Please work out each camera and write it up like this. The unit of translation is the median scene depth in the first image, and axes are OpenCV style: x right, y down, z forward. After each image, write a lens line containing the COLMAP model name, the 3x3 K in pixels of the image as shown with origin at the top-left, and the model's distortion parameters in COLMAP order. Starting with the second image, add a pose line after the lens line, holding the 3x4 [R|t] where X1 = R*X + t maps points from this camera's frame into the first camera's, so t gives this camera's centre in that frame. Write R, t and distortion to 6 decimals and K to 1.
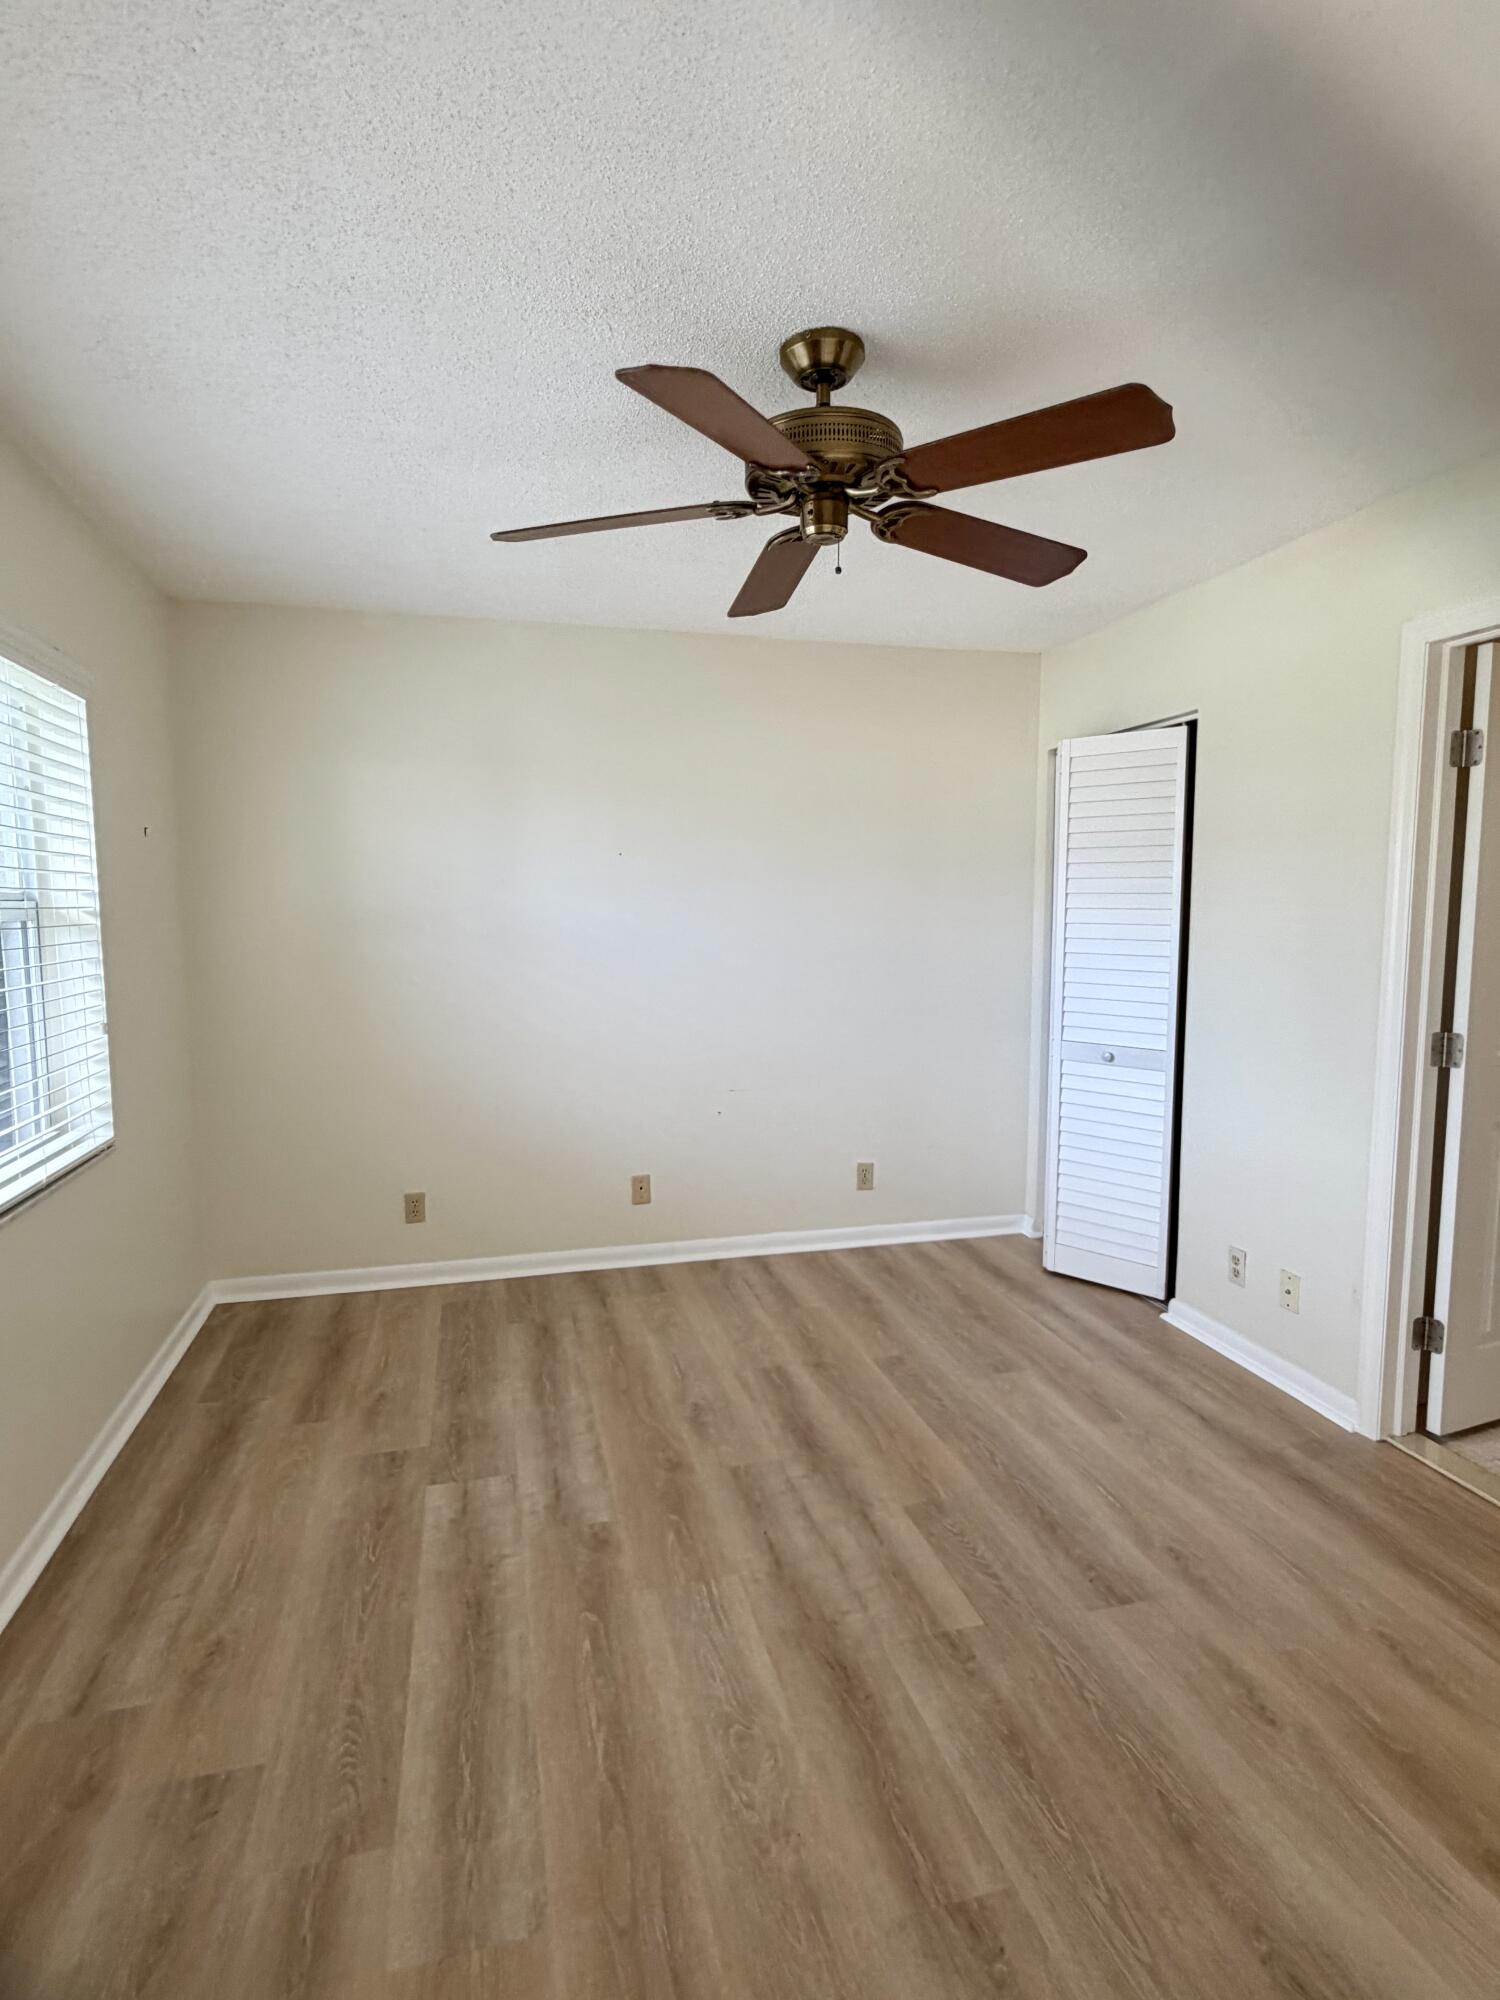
lens RADIAL K [[1045.1, 0, 750.0], [0, 1045.1, 1000.0], [0, 0, 1]] dist [0.000618, -0.000801]
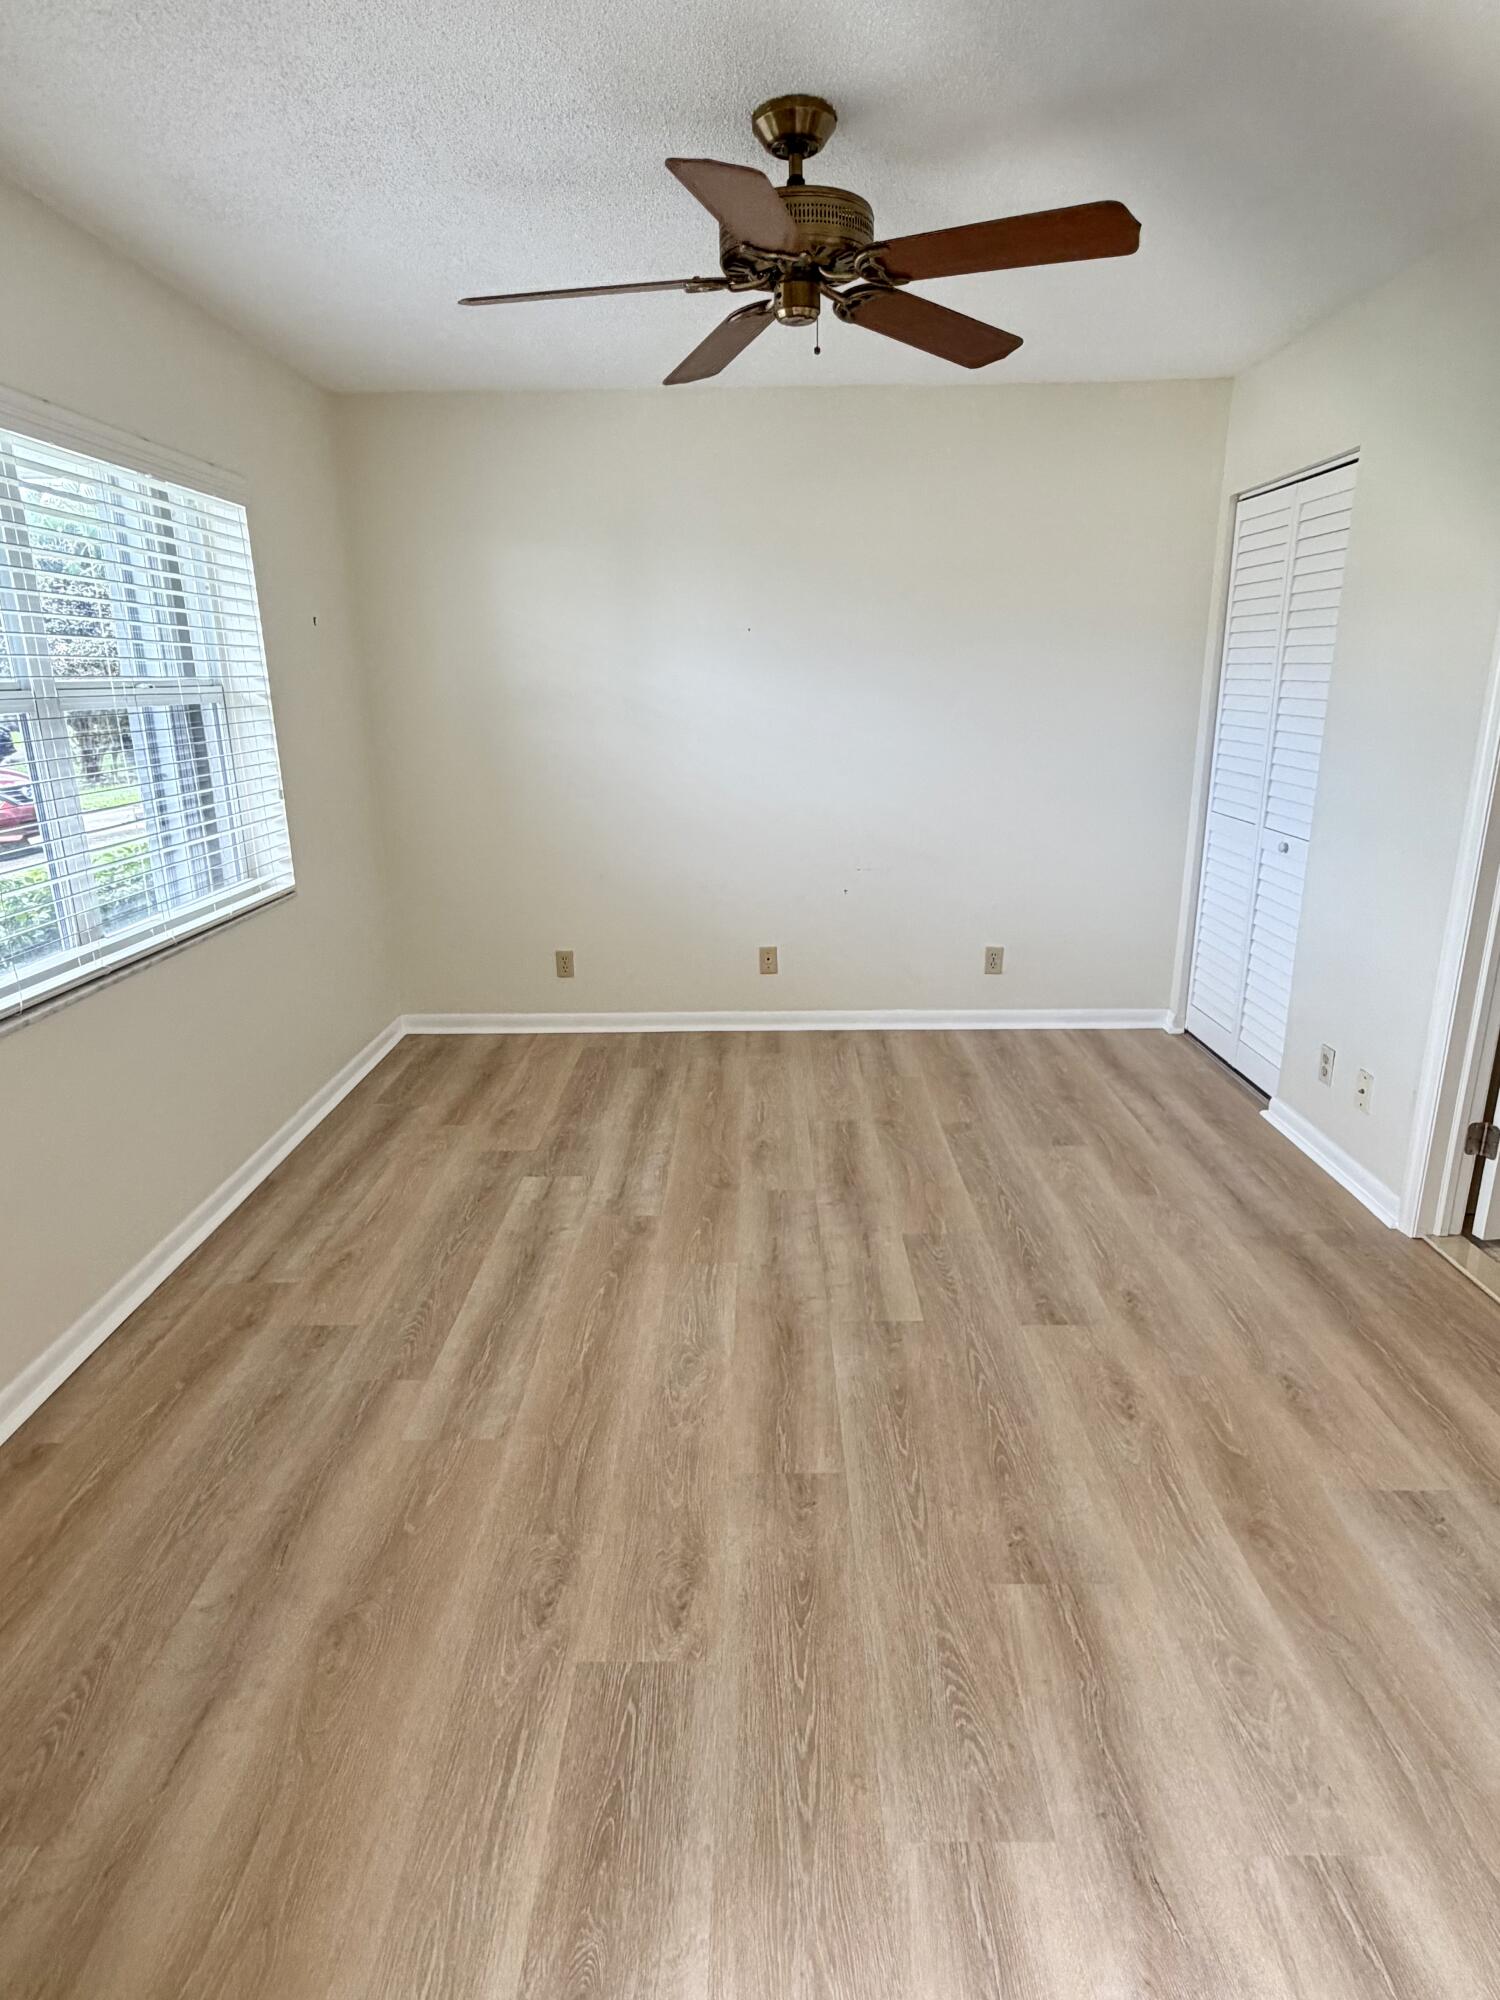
lens RADIAL K [[1125.8, 0, 750.0], [0, 1125.8, 1000.0], [0, 0, 1]] dist [0.001139, 0.001175]
pose [[0.965329, 0.063036, -0.253312, 0.255432], [-0.013409, 0.981099, 0.193043, 0.002078], [0.260692, -0.182953, 0.947928, -0.139619]]
